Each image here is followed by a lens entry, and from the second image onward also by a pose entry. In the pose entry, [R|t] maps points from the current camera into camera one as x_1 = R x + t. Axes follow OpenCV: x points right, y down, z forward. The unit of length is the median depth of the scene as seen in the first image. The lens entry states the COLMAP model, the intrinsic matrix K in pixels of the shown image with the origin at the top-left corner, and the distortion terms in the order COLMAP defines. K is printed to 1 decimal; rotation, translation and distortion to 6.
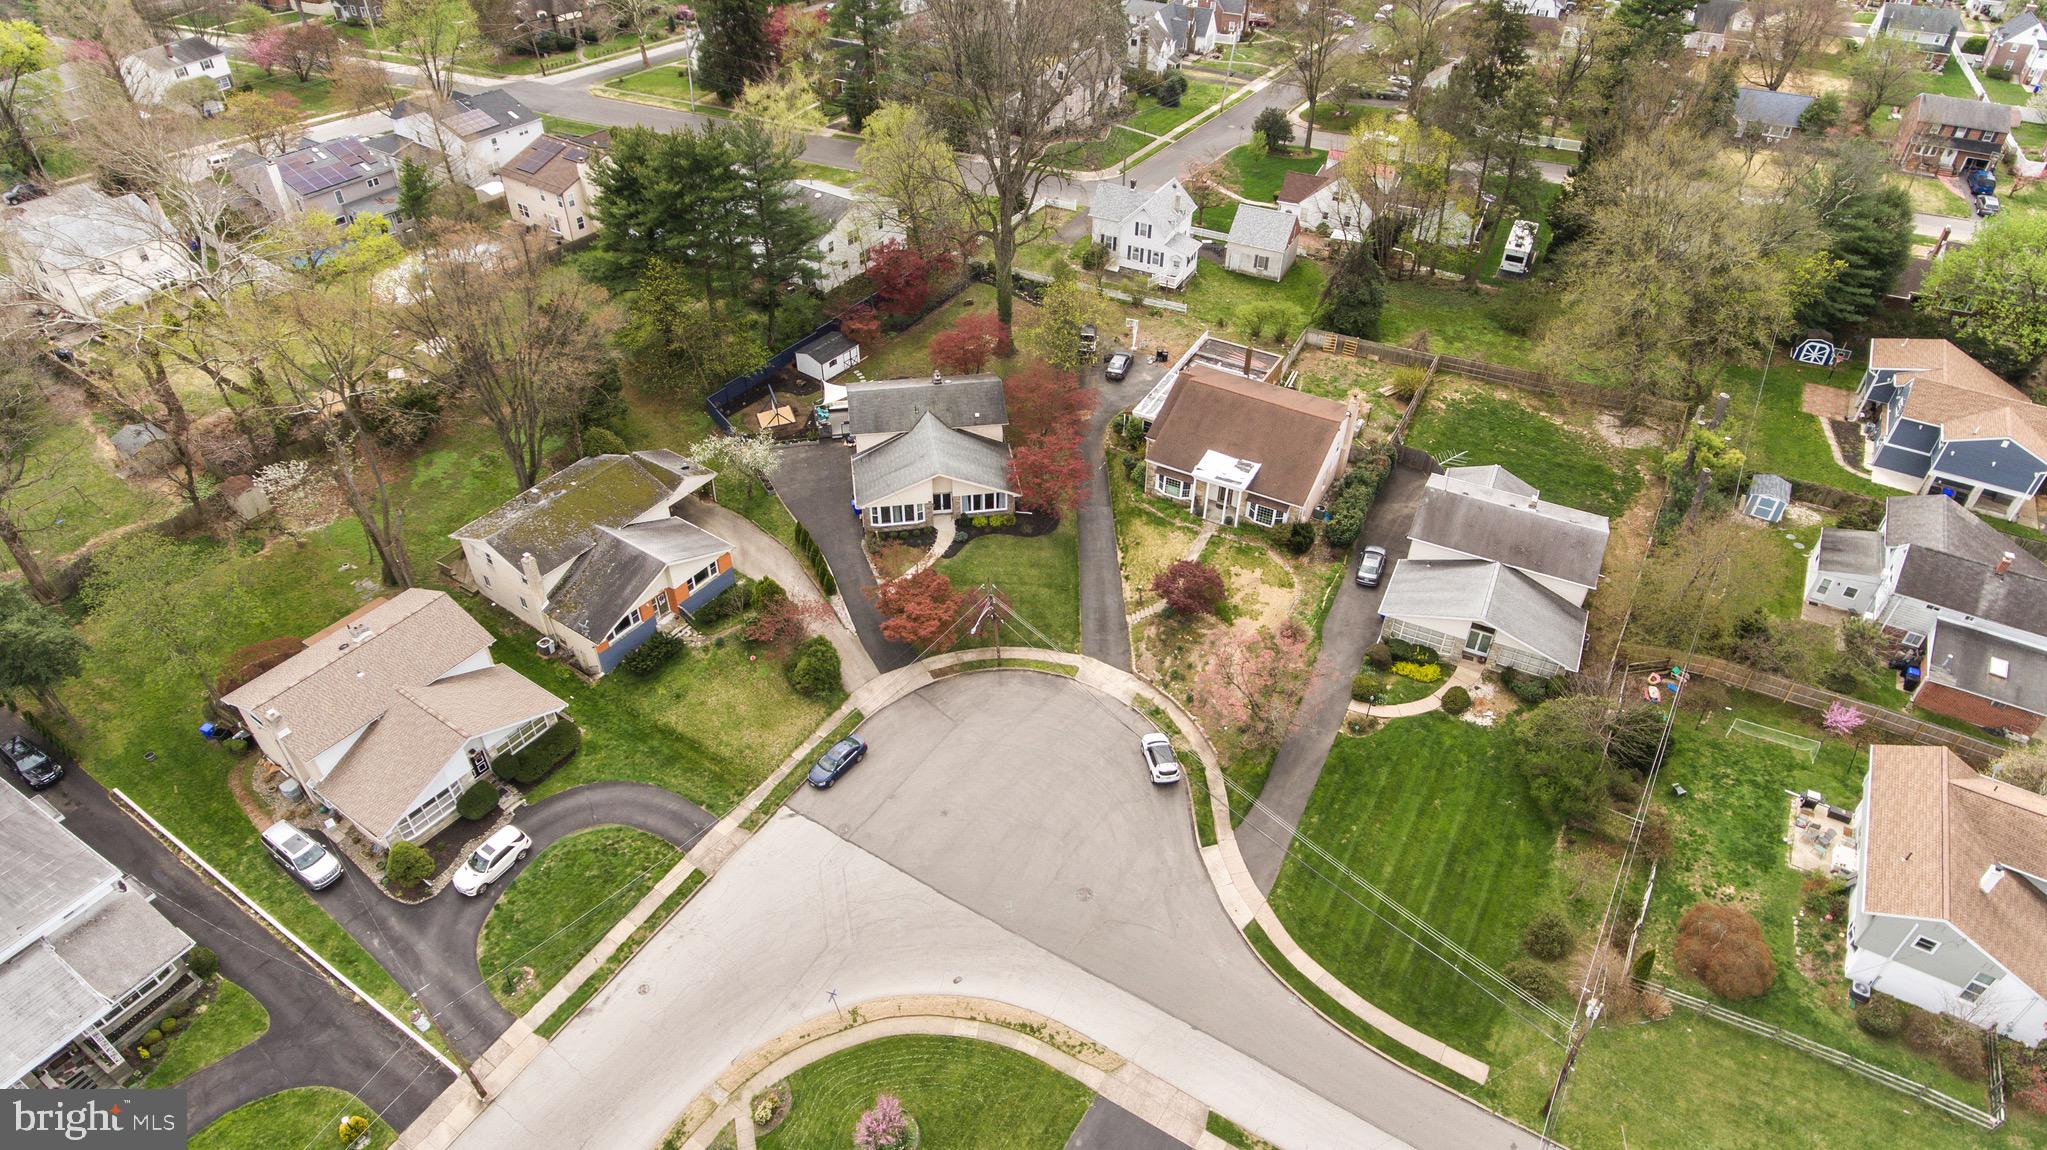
lens RADIAL K [[1205.9, 0, 1030.4], [0, 1205.9, 564.8], [0, 0, 1]] dist [-0.003187, 0.003444]
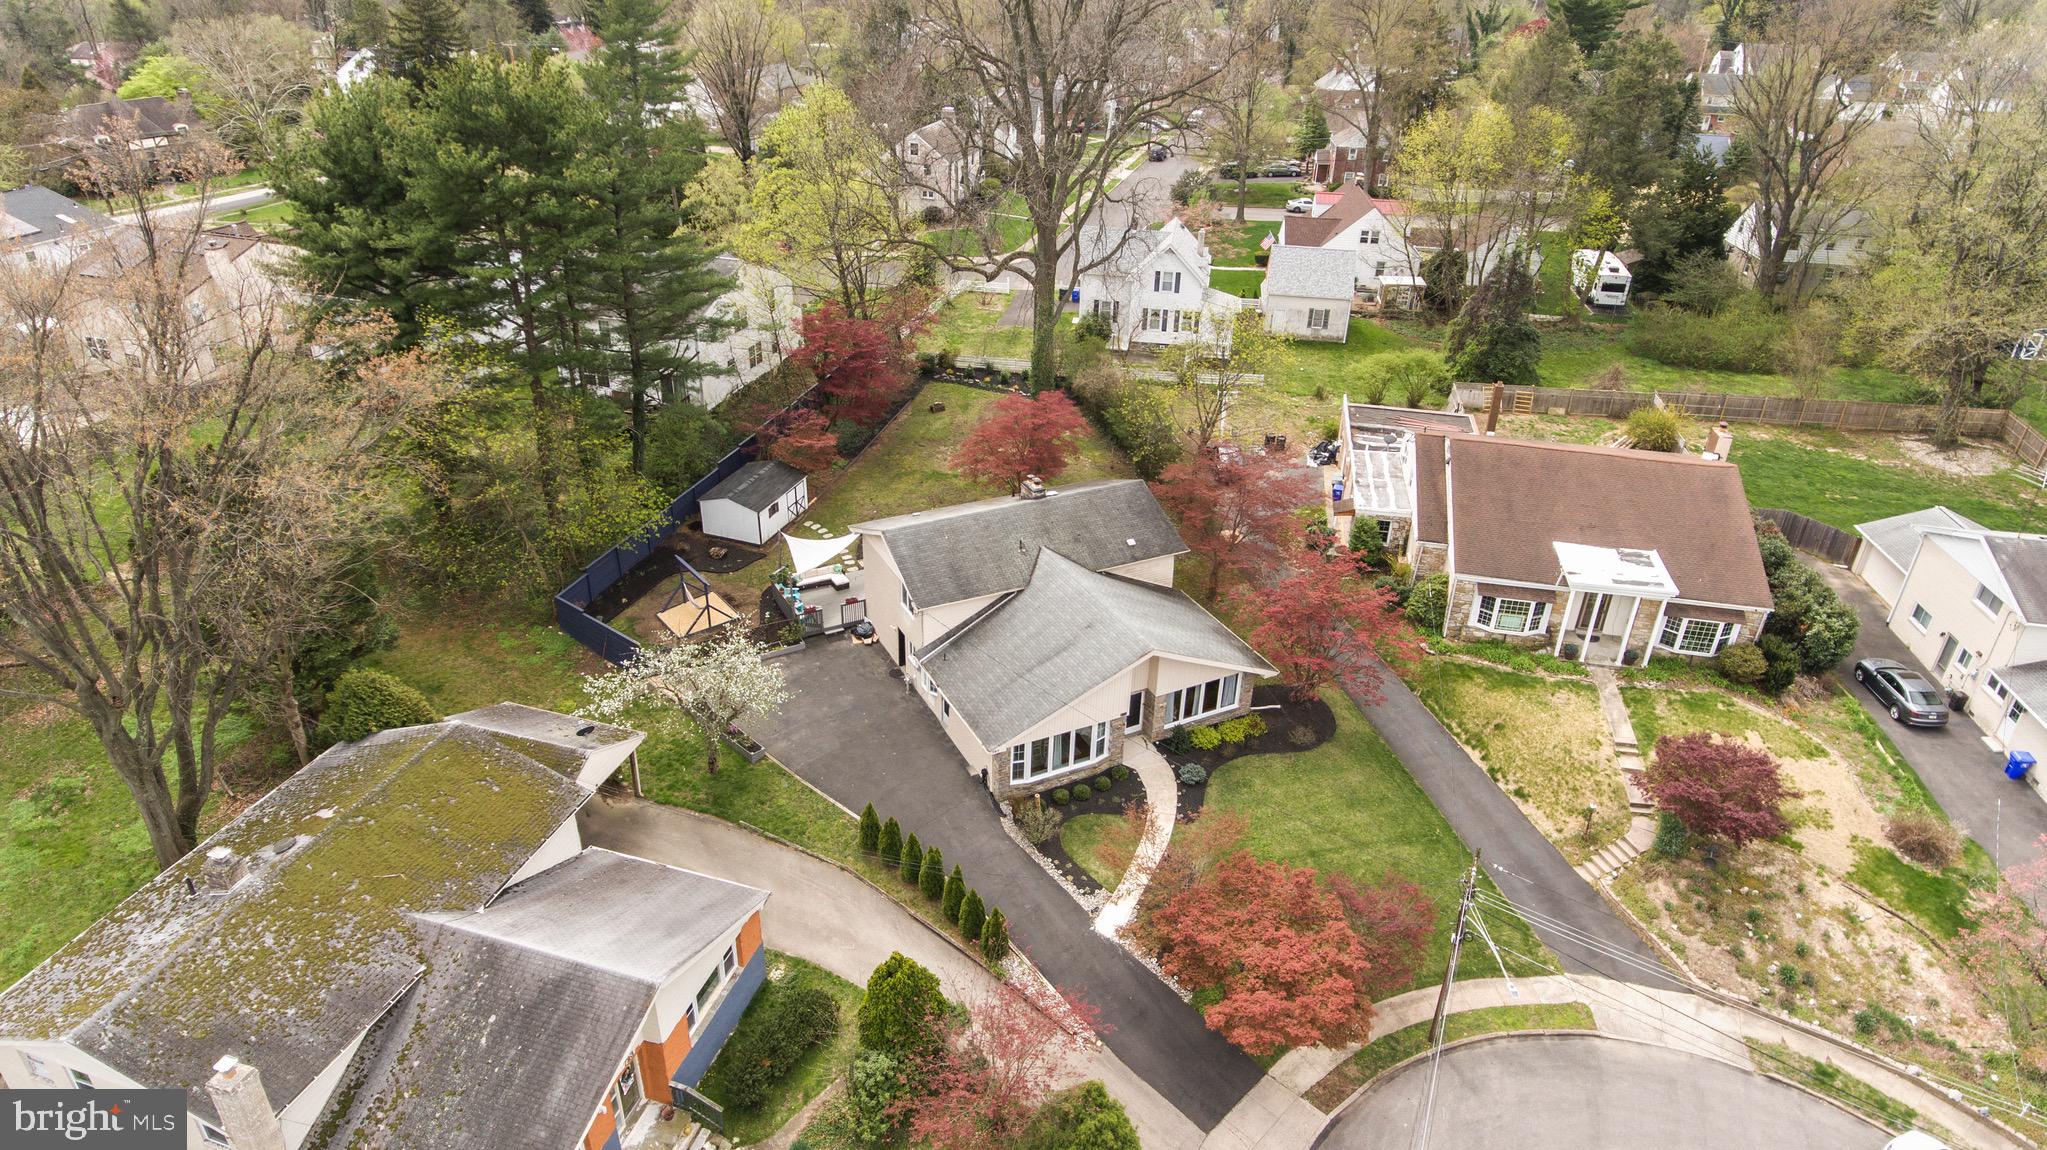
lens RADIAL K [[1205.9, 0, 1030.4], [0, 1205.9, 564.8], [0, 0, 1]] dist [-0.003187, 0.003444]
pose [[0.952201, -0.133078, 0.274961, -0.251831], [0.180213, 0.971517, -0.153879, -0.043614], [-0.246651, 0.196075, 0.949061, 0.545658]]
